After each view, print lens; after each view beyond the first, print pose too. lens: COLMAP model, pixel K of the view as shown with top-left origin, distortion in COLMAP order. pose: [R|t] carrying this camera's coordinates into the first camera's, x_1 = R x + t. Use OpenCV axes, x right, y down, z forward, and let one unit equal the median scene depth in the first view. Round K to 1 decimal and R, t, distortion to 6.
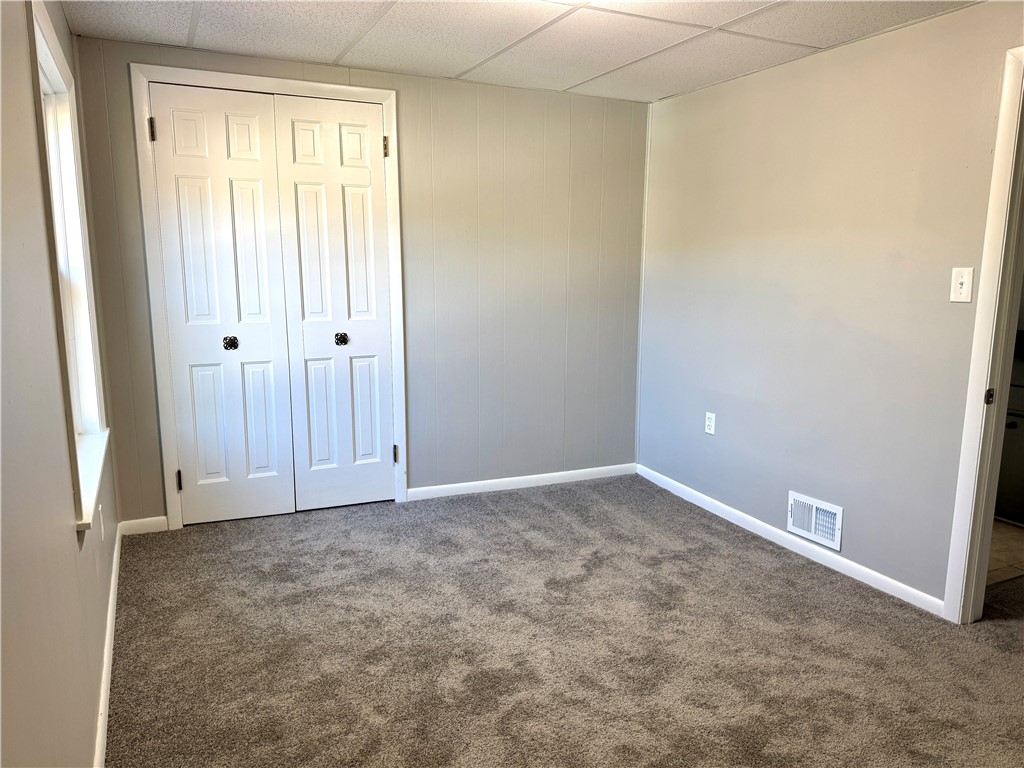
lens RADIAL K [[719.7, 0, 512.0], [0, 719.7, 384.0], [0, 0, 1]] dist [0.093858, -0.150781]
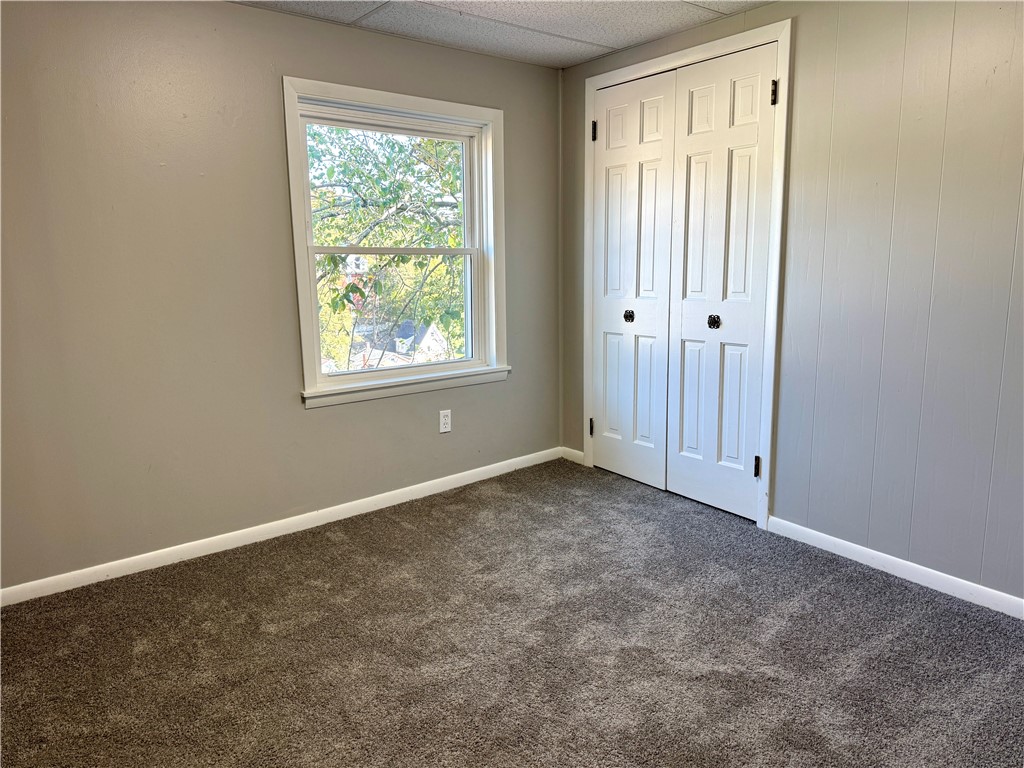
lens RADIAL K [[719.7, 0, 512.0], [0, 719.7, 384.0], [0, 0, 1]] dist [0.093858, -0.150781]
pose [[0.203459, 0.159967, -0.965927, 0.626104], [-0.152366, 0.979716, 0.130156, -0.068175], [0.967155, 0.120693, 0.223705, 0.582354]]
